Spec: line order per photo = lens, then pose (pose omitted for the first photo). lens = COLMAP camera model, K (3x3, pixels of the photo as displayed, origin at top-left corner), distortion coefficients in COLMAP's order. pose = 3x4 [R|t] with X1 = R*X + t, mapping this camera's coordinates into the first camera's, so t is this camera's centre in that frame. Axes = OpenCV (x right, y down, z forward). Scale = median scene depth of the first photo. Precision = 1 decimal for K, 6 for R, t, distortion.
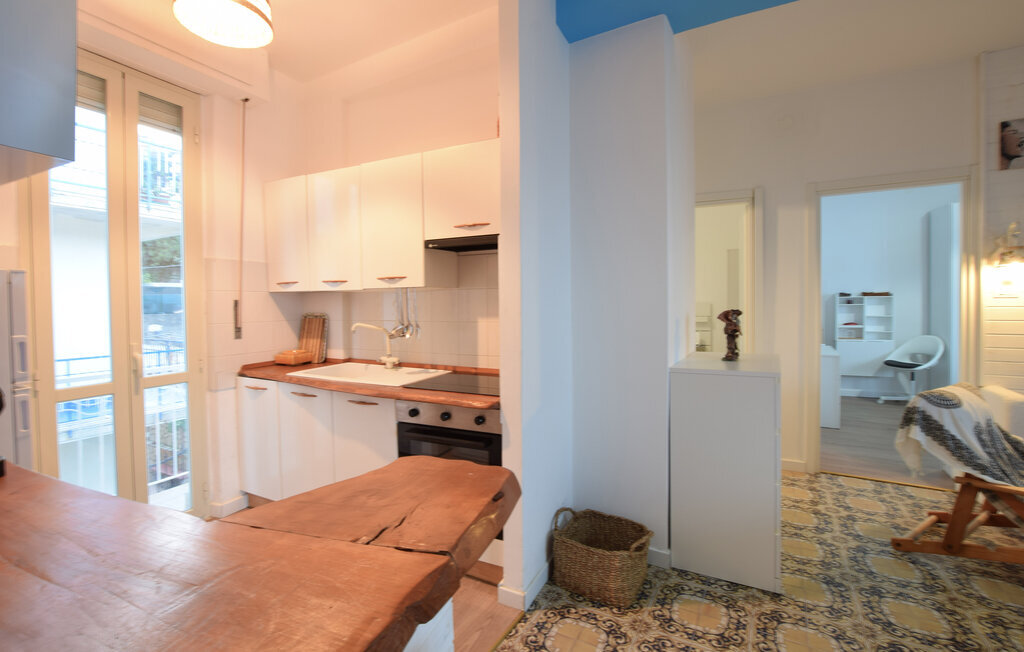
lens RADIAL K [[453.3, 0, 510.5], [0, 453.3, 312.1], [0, 0, 1]] dist [-0.035378, 0.006702]
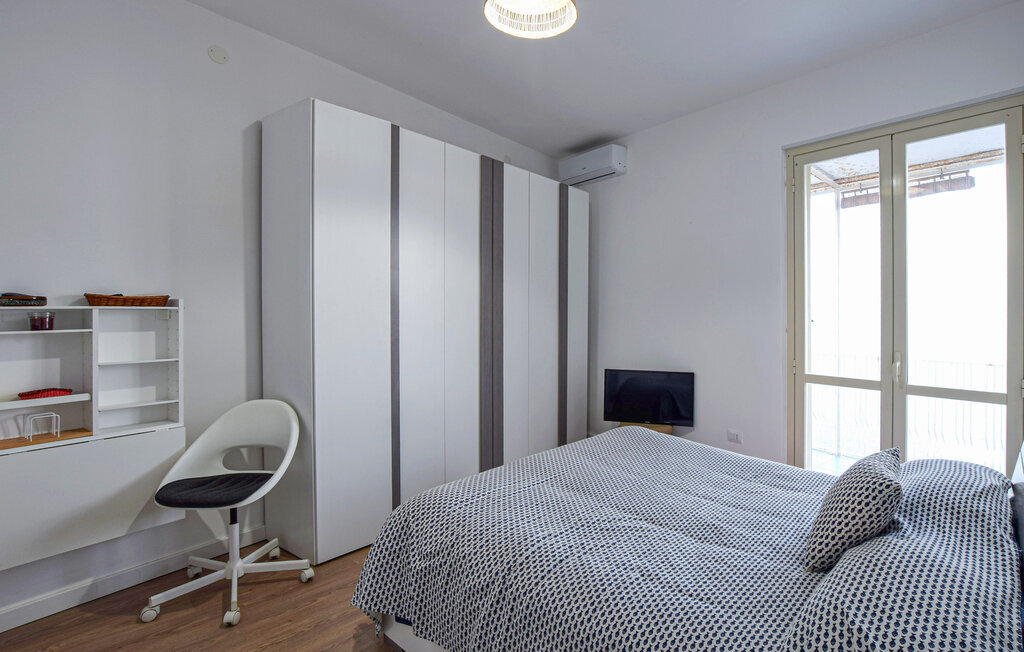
lens RADIAL K [[440.6, 0, 543.5], [0, 440.6, 312.6], [0, 0, 1]] dist [-0.002752, -0.000411]
pose [[0.170466, 0.007955, 0.985332, 1.102598], [0.025886, 0.999586, -0.012548, -0.036720], [-0.985024, 0.027646, 0.170189, 1.269612]]
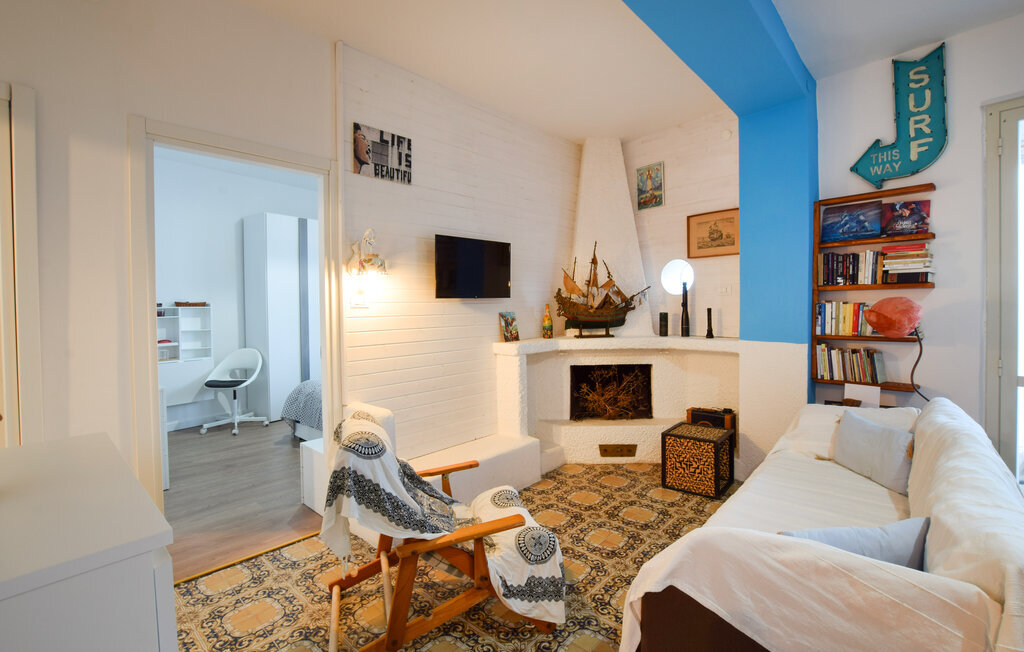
lens RADIAL K [[453.3, 0, 510.5], [0, 453.3, 312.1], [0, 0, 1]] dist [-0.035378, 0.006702]
pose [[0.201745, -0.006884, 0.979414, 0.235490], [0.032032, 0.999487, 0.000427, -0.013625], [-0.978914, 0.031287, 0.201862, 0.483825]]
